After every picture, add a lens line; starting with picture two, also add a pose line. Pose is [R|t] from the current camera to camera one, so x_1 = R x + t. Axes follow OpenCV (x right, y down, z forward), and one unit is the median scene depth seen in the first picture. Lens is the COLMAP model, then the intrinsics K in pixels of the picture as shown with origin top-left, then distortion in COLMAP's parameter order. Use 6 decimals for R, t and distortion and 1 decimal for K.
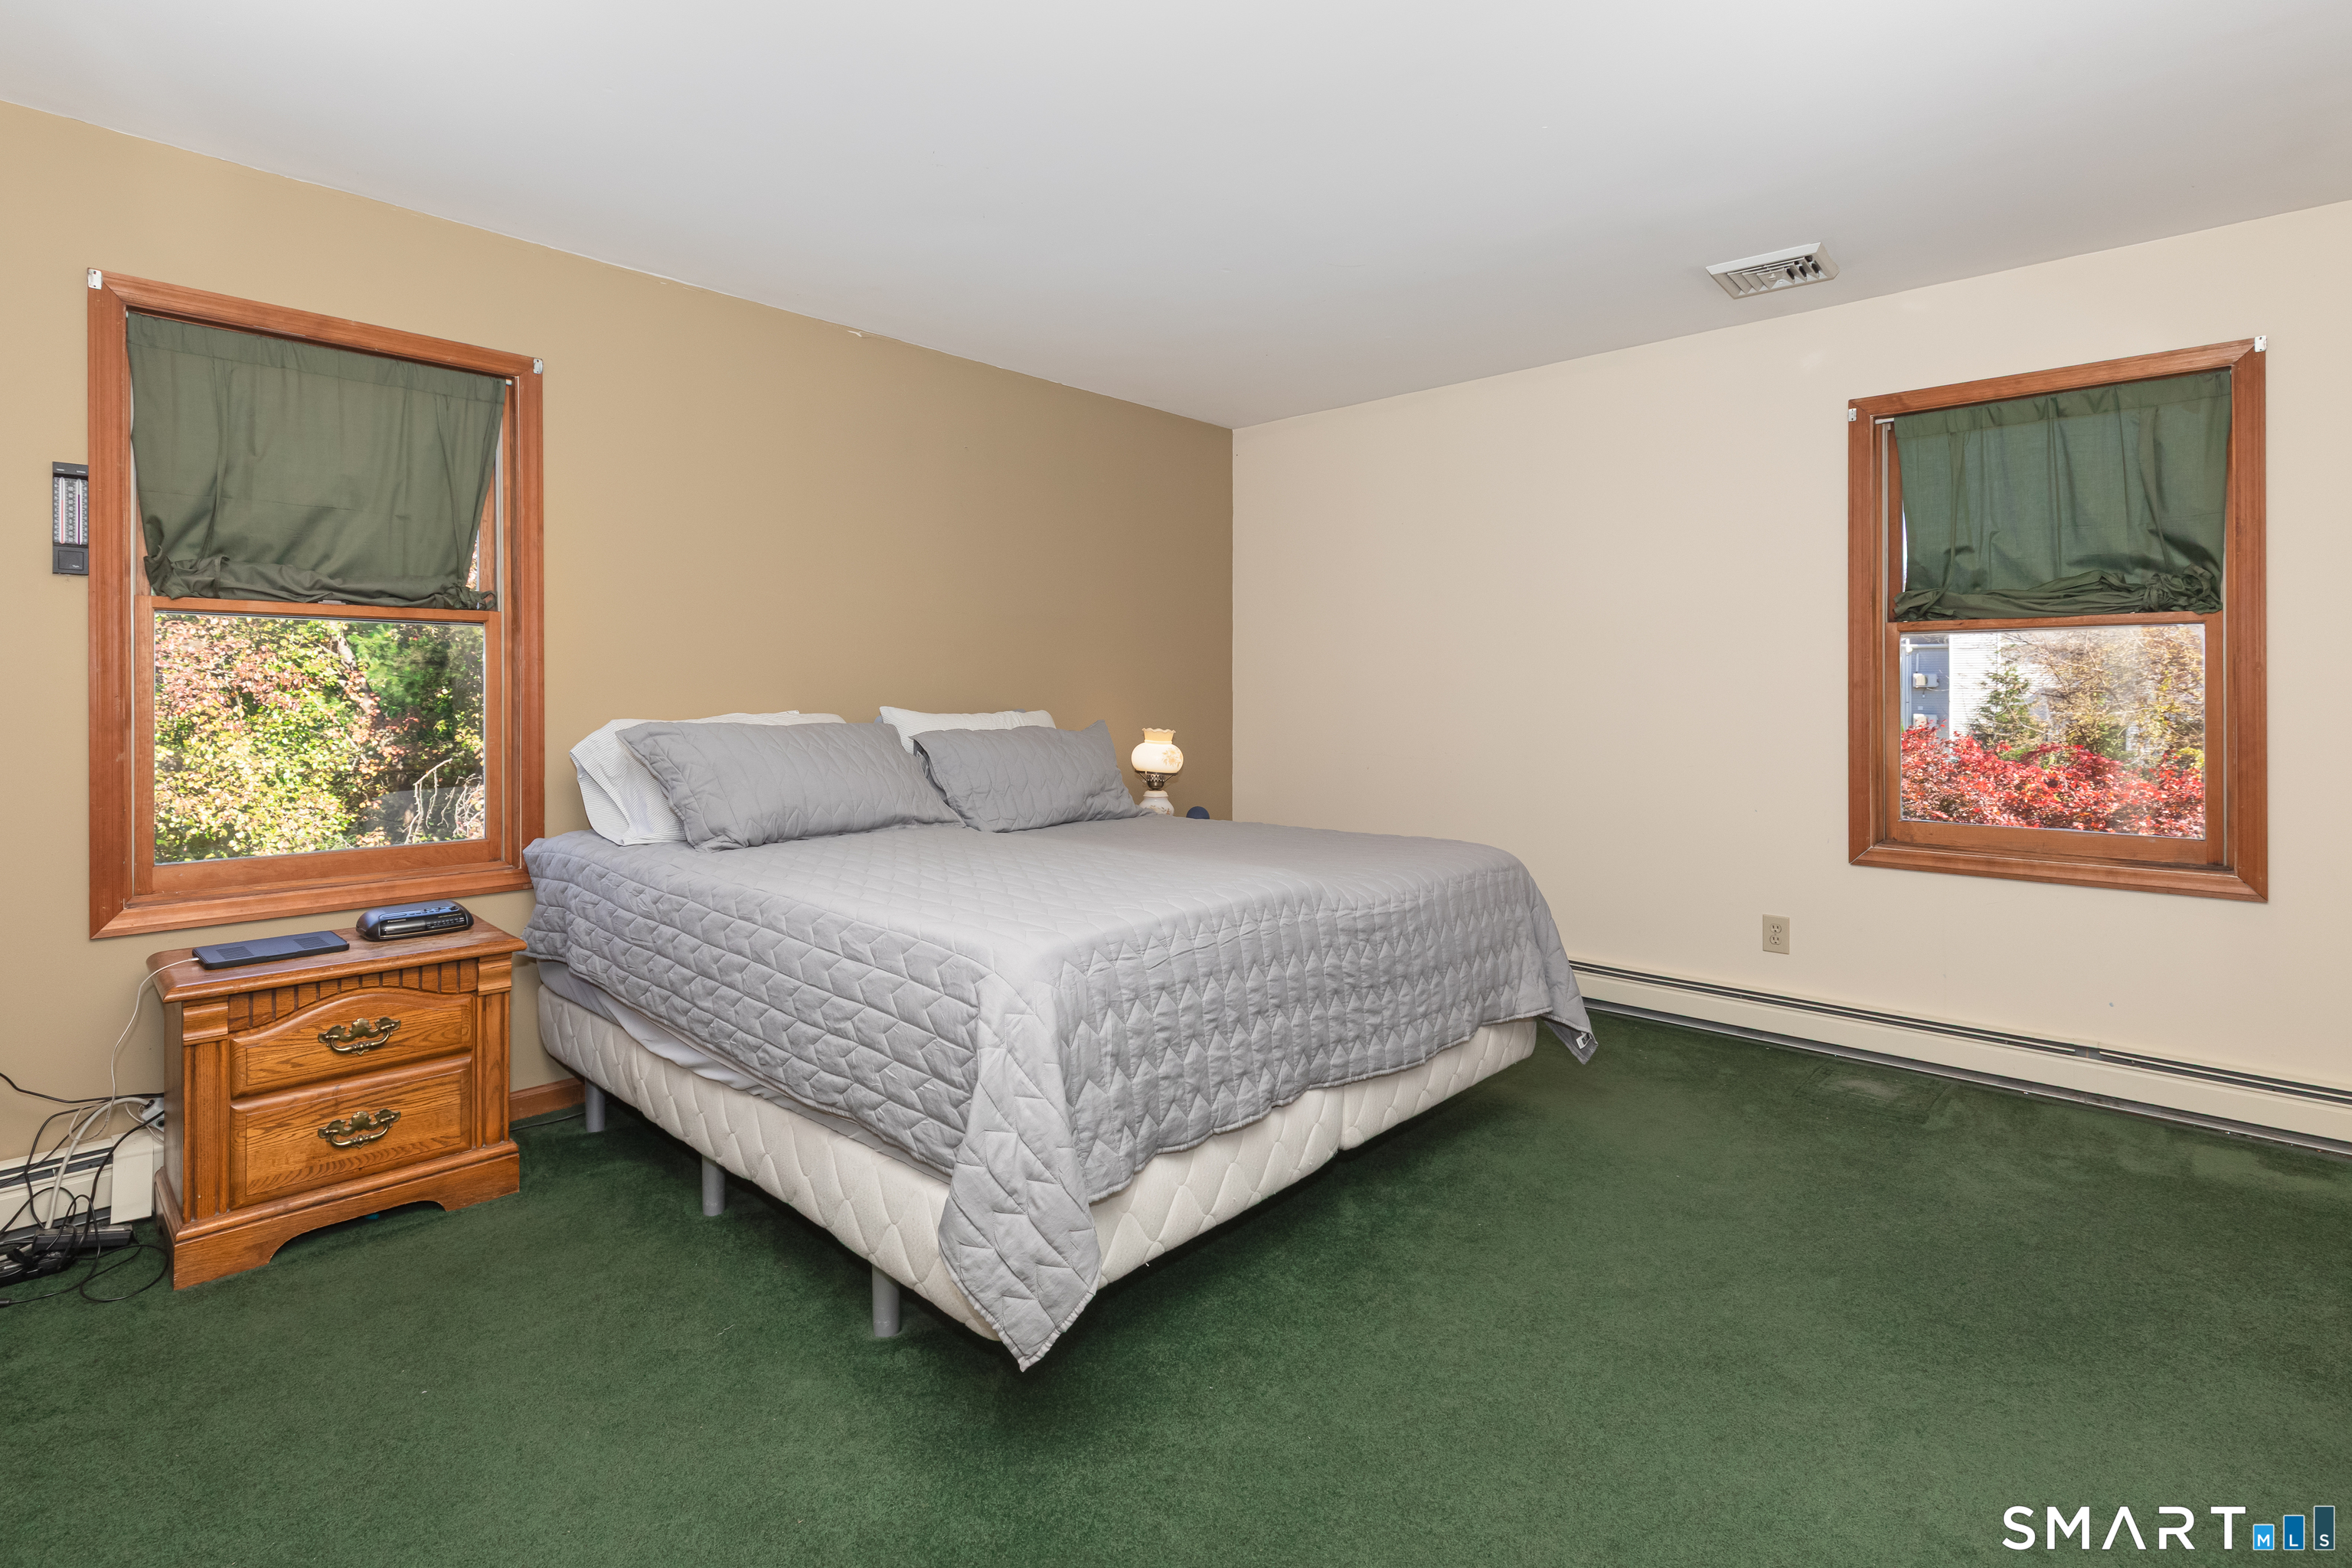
lens RADIAL K [[1106.3, 0, 1174.9], [0, 1106.3, 687.0], [0, 0, 1]] dist [-0.000150, -0.000076]
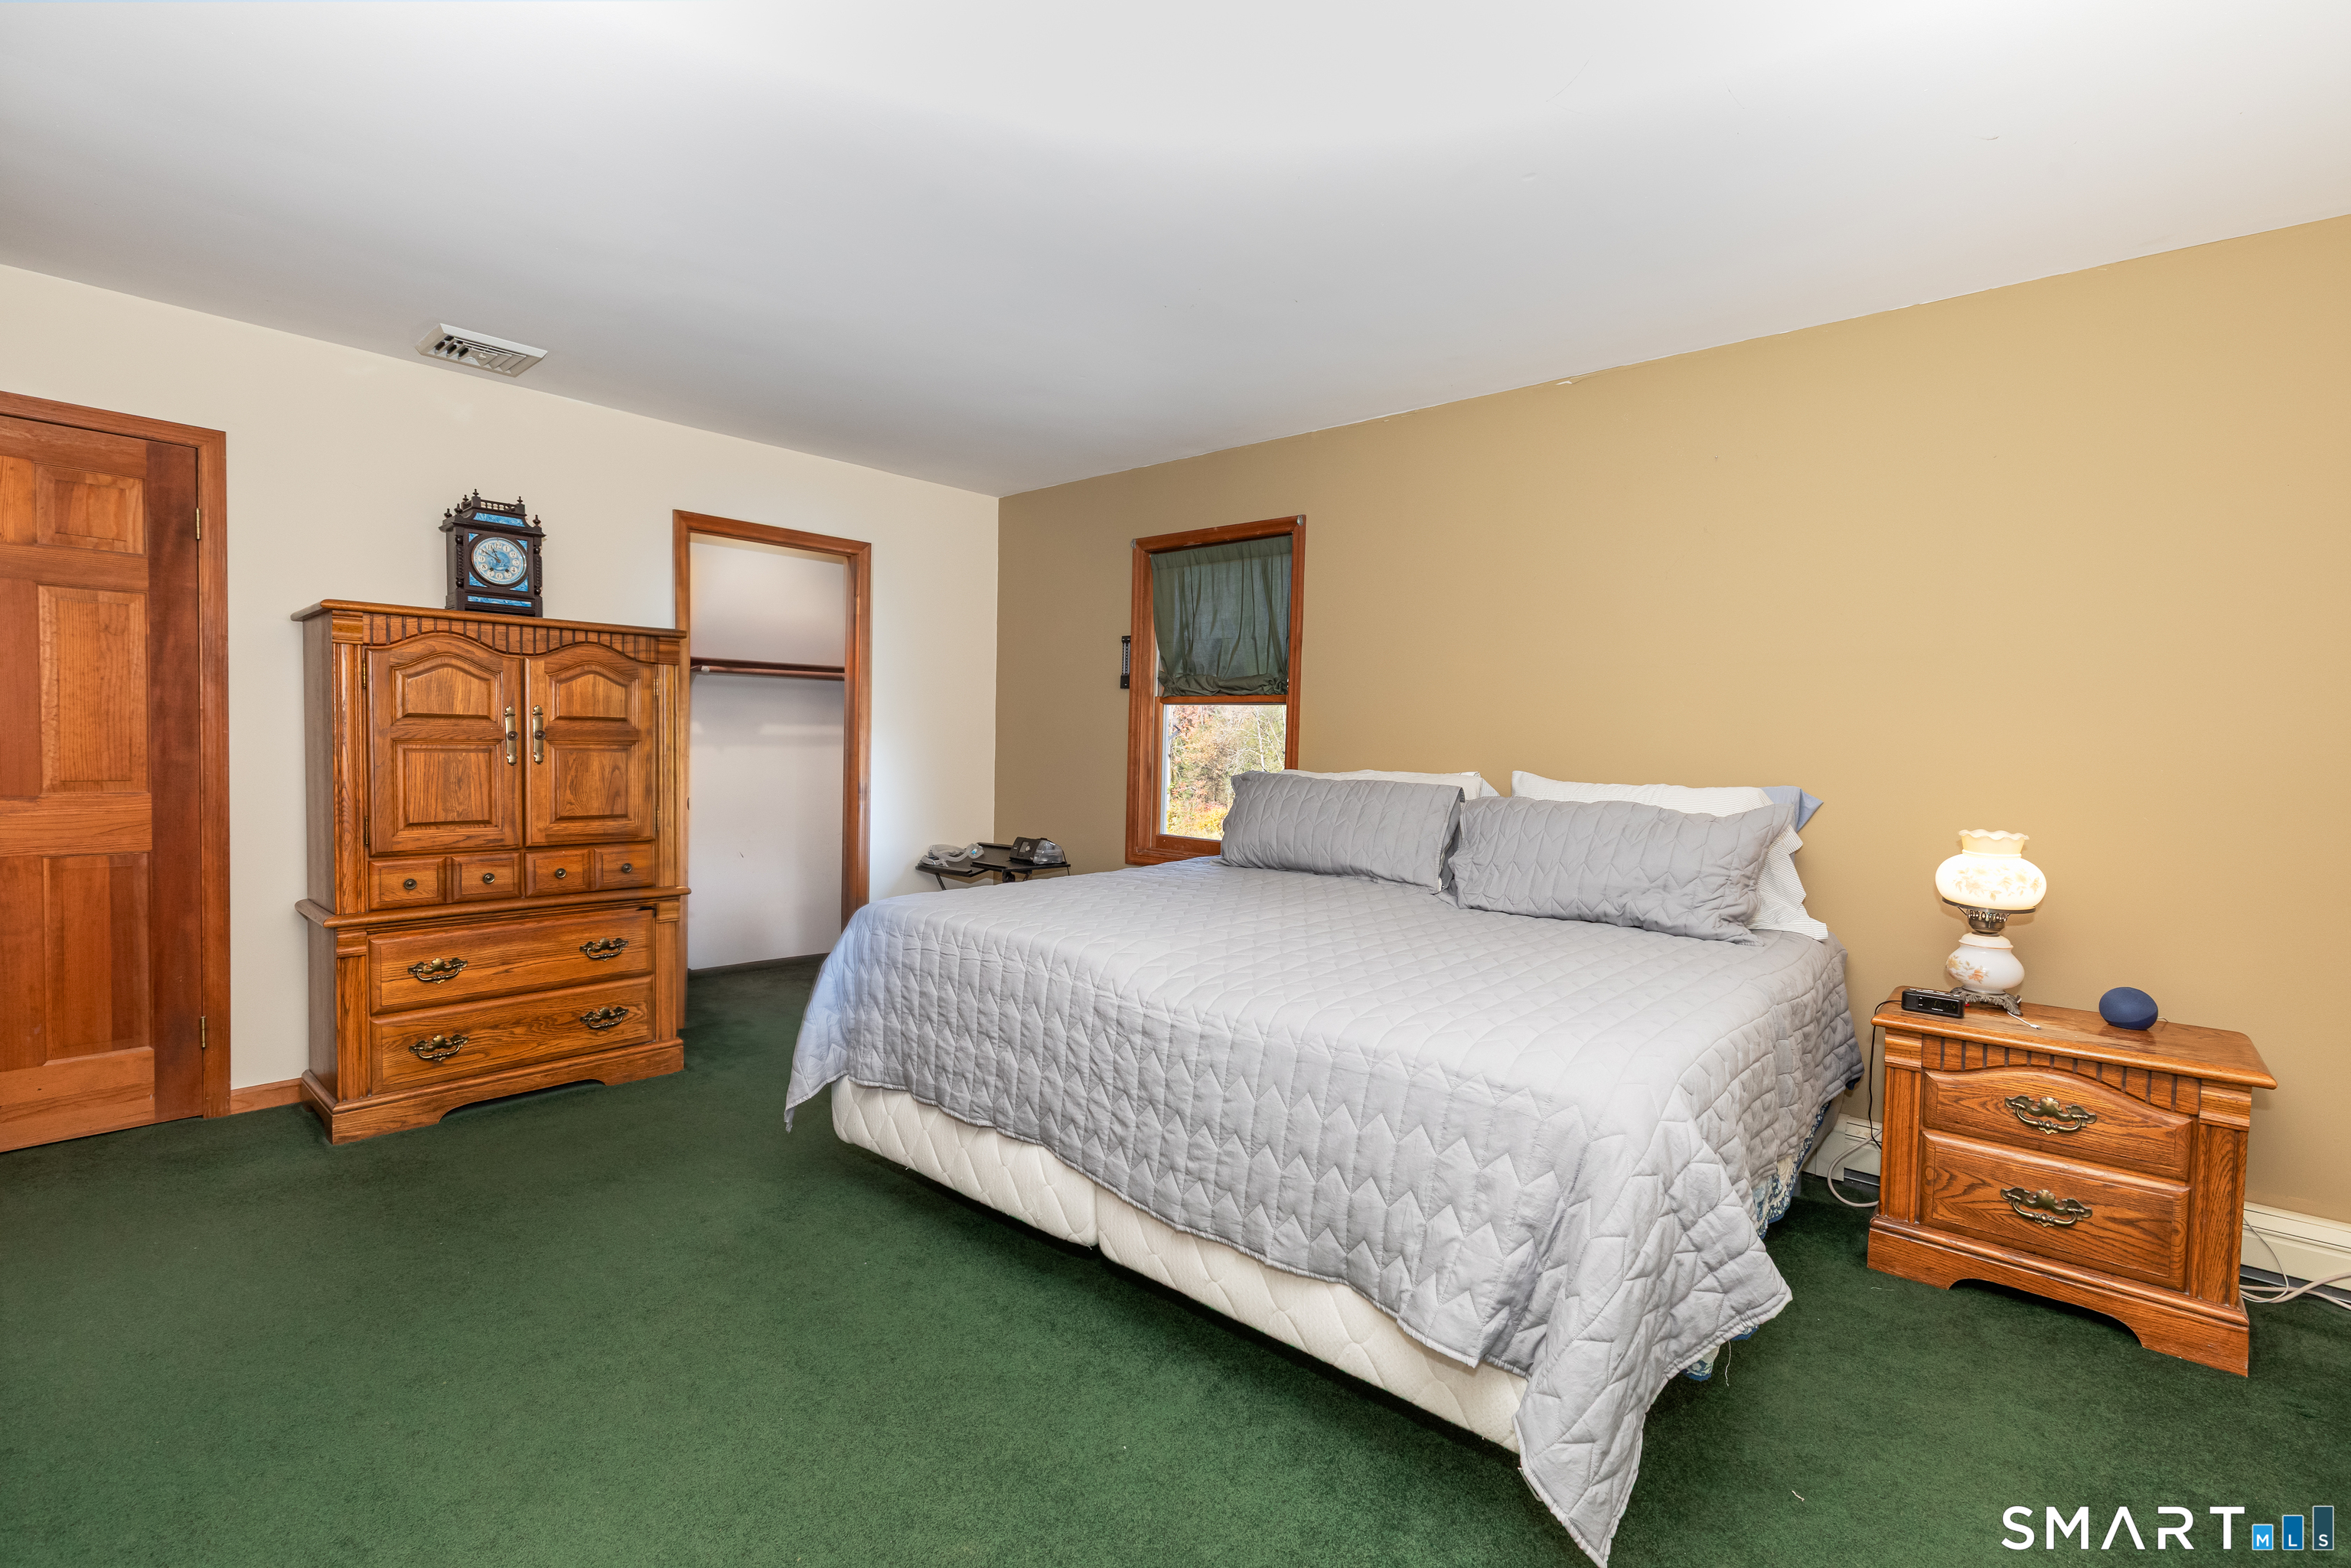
lens RADIAL K [[1097.5, 0, 1167.3], [0, 1097.5, 736.0], [0, 0, 1]] dist [-0.018168, -0.000324]
pose [[0.020149, -0.002854, -0.999793, 0.839366], [-0.019481, 0.999805, -0.003247, -0.005219], [0.999607, 0.019542, 0.020090, 0.815757]]
